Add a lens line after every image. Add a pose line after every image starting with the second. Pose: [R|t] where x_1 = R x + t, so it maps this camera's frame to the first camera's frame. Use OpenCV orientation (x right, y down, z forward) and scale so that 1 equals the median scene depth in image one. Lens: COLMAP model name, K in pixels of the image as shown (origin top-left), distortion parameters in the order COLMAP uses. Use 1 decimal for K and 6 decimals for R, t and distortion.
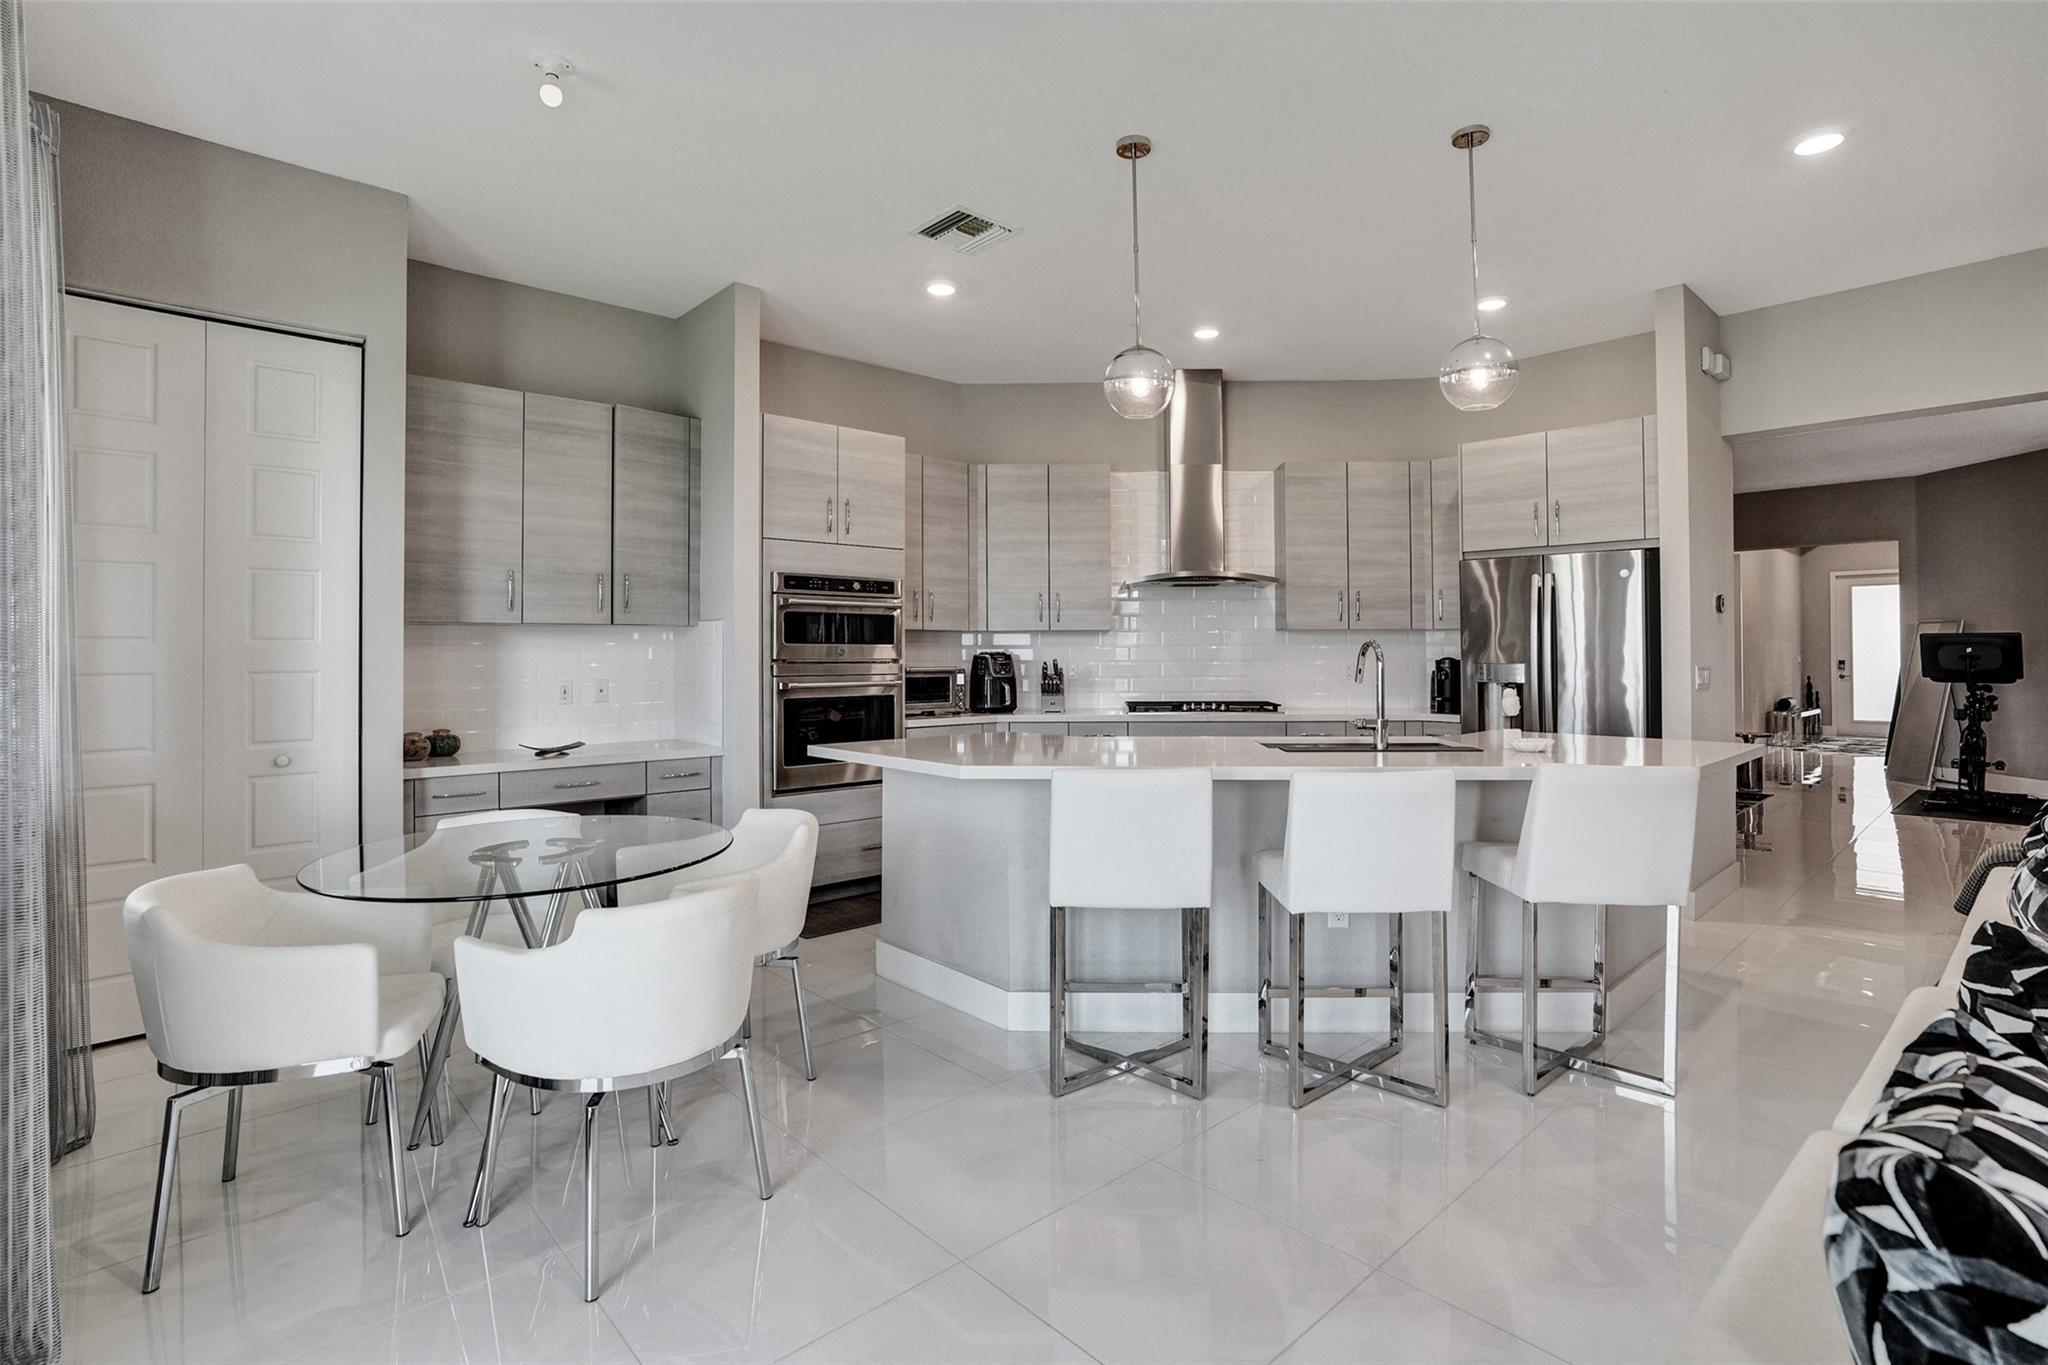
lens RADIAL K [[1012.7, 0, 1026.9], [0, 1012.7, 659.5], [0, 0, 1]] dist [-0.025813, 0.012239]
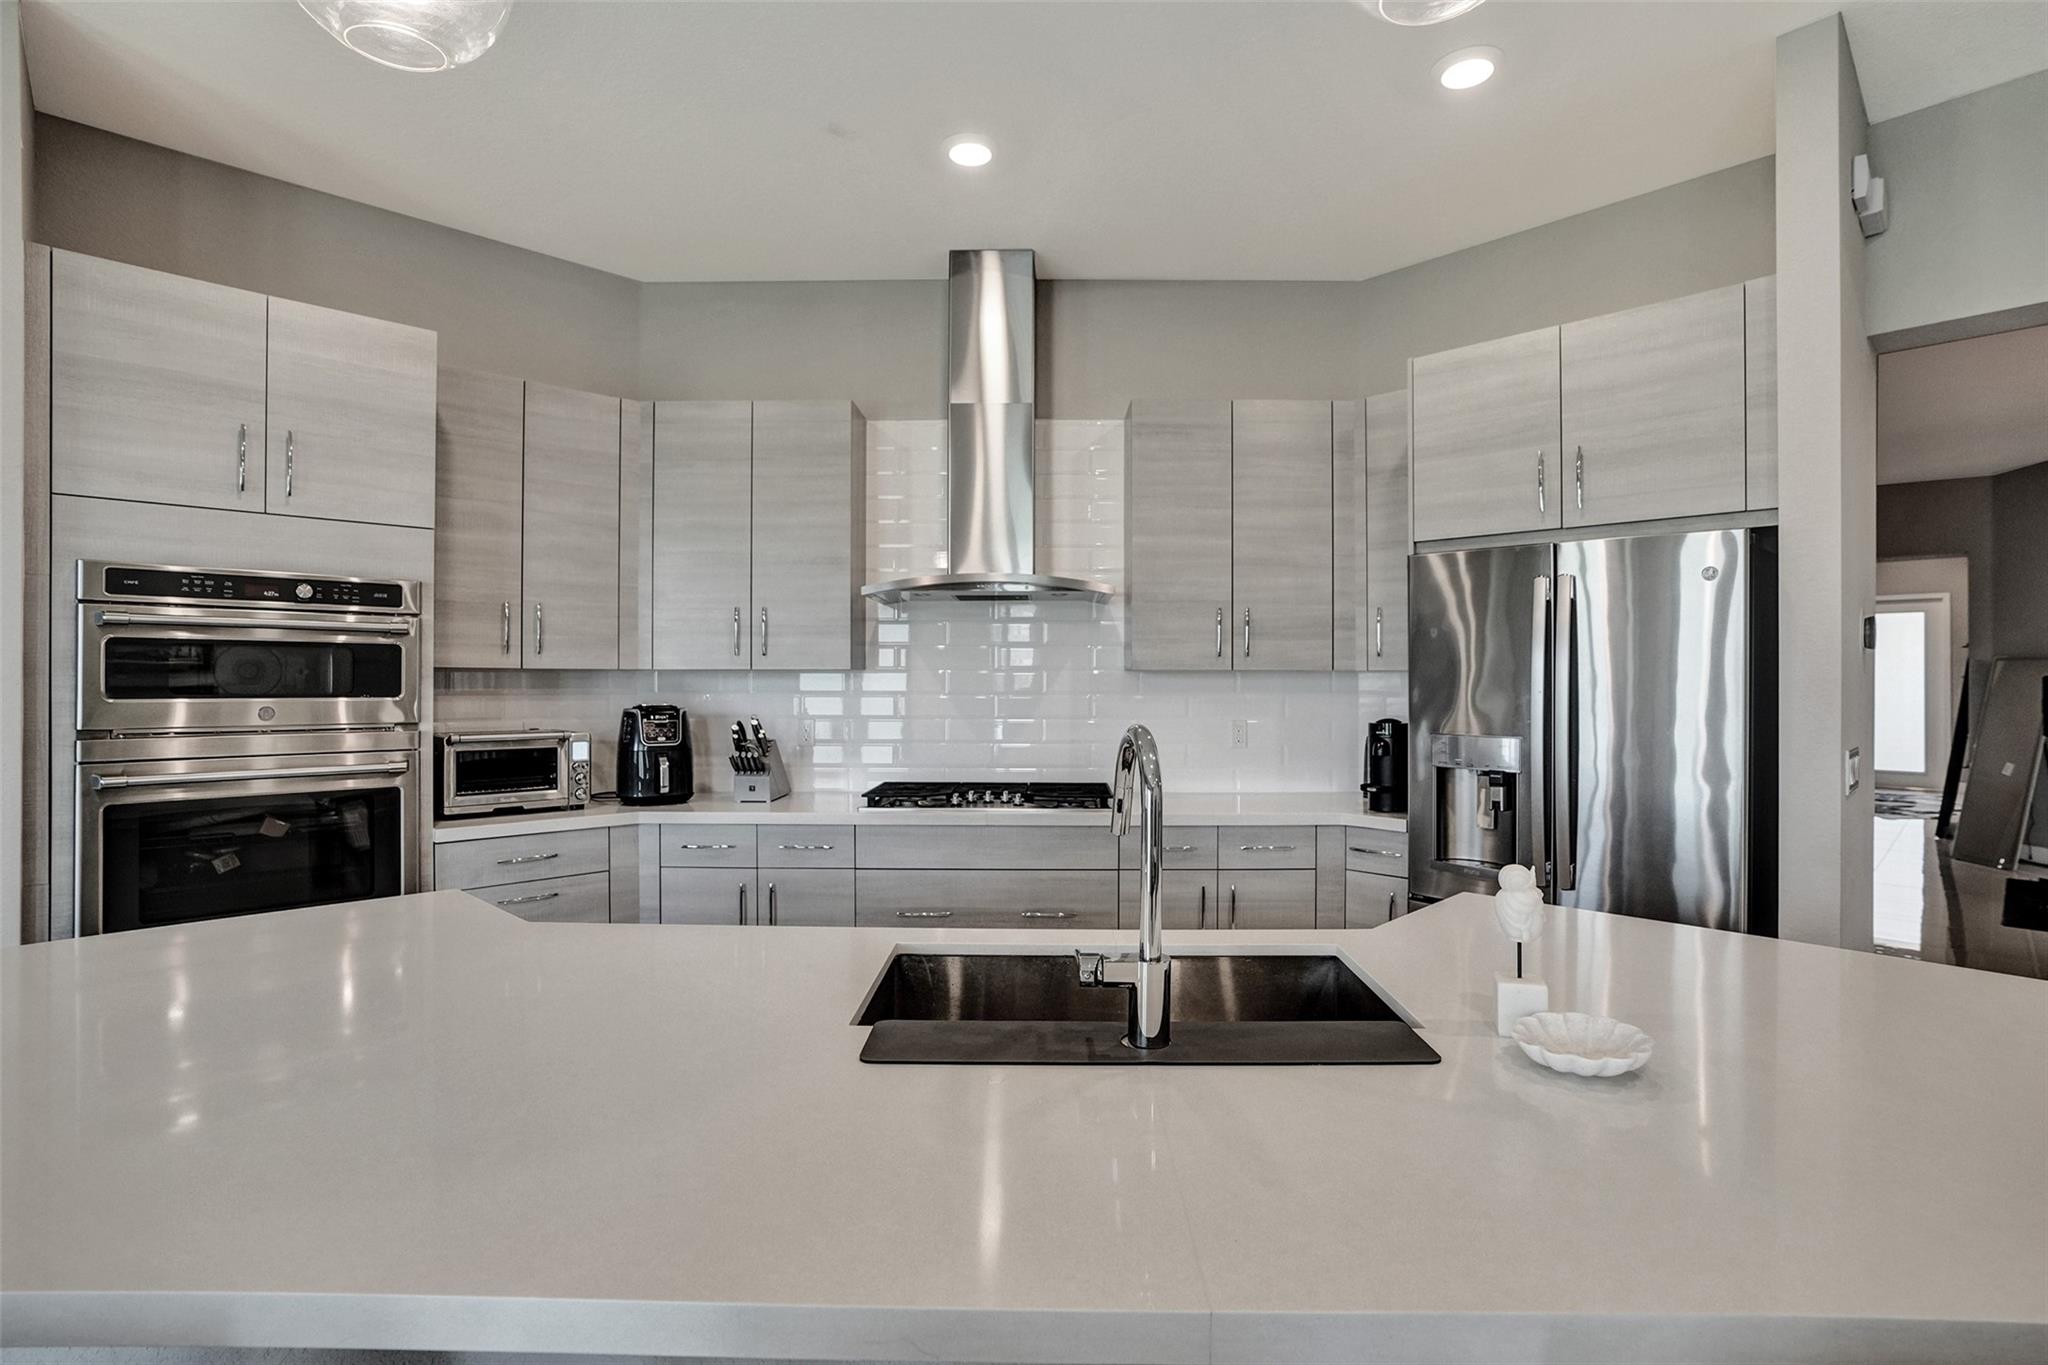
lens RADIAL K [[1012.7, 0, 1021.6], [0, 1012.7, 698.7], [0, 0, 1]] dist [-0.025813, 0.012239]
pose [[0.999697, 0.004934, 0.024102, 0.203795], [-0.005273, 0.999888, 0.014008, -0.023949], [-0.024030, -0.014131, 0.999611, 0.445934]]
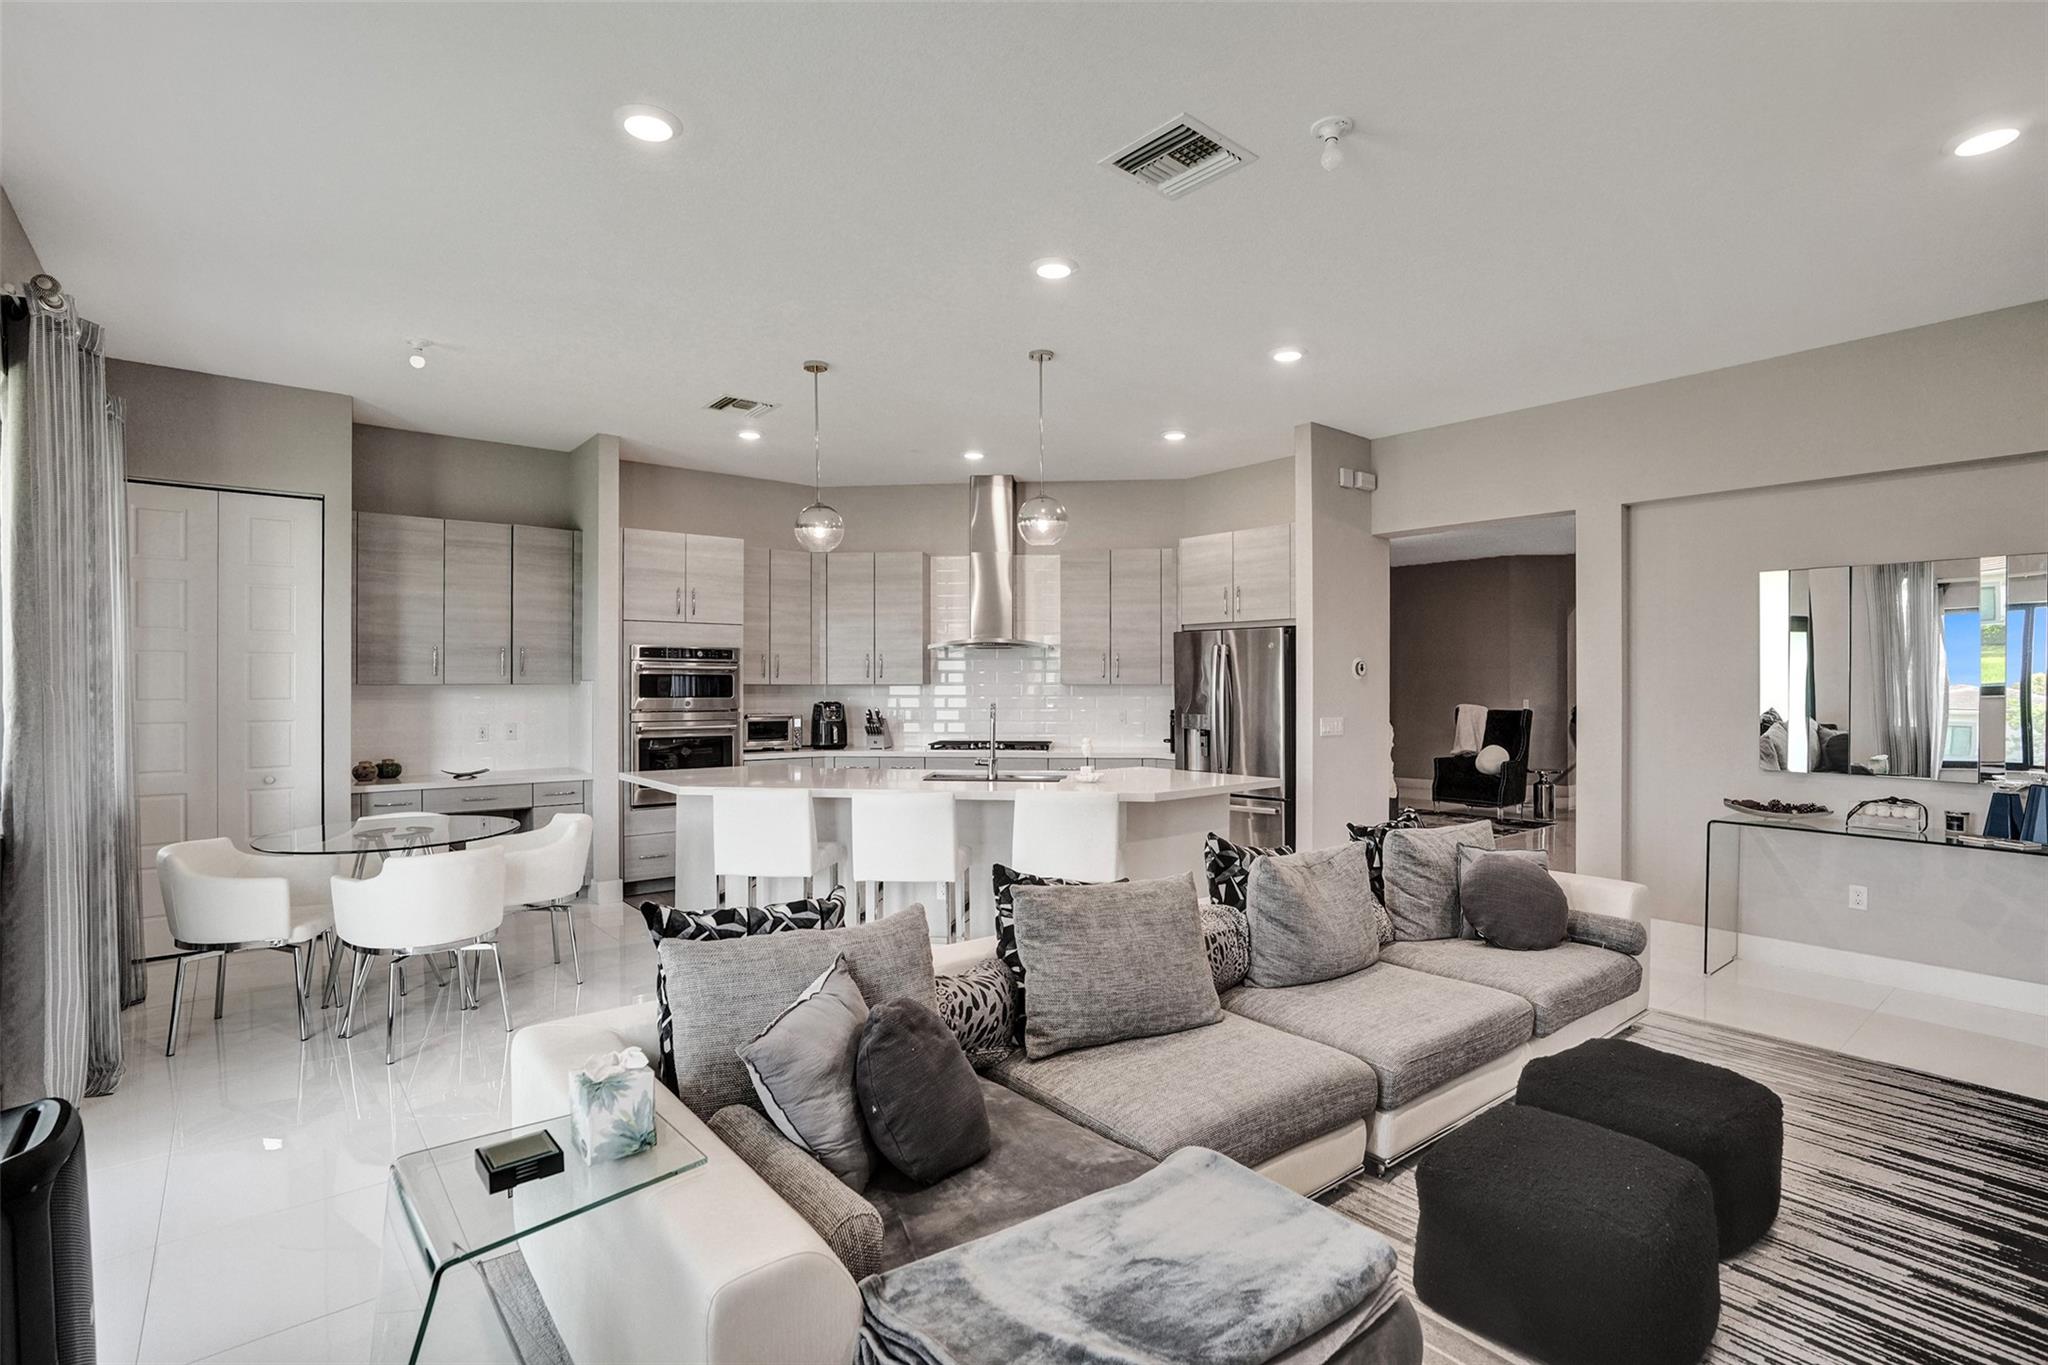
lens RADIAL K [[1012.7, 0, 1008.5], [0, 1012.7, 709.5], [0, 0, 1]] dist [-0.025813, 0.012239]
pose [[0.998062, 0.004707, -0.062057, 0.316670], [-0.003552, 0.999819, 0.018695, -0.025338], [0.062133, -0.018438, 0.997898, -0.300399]]
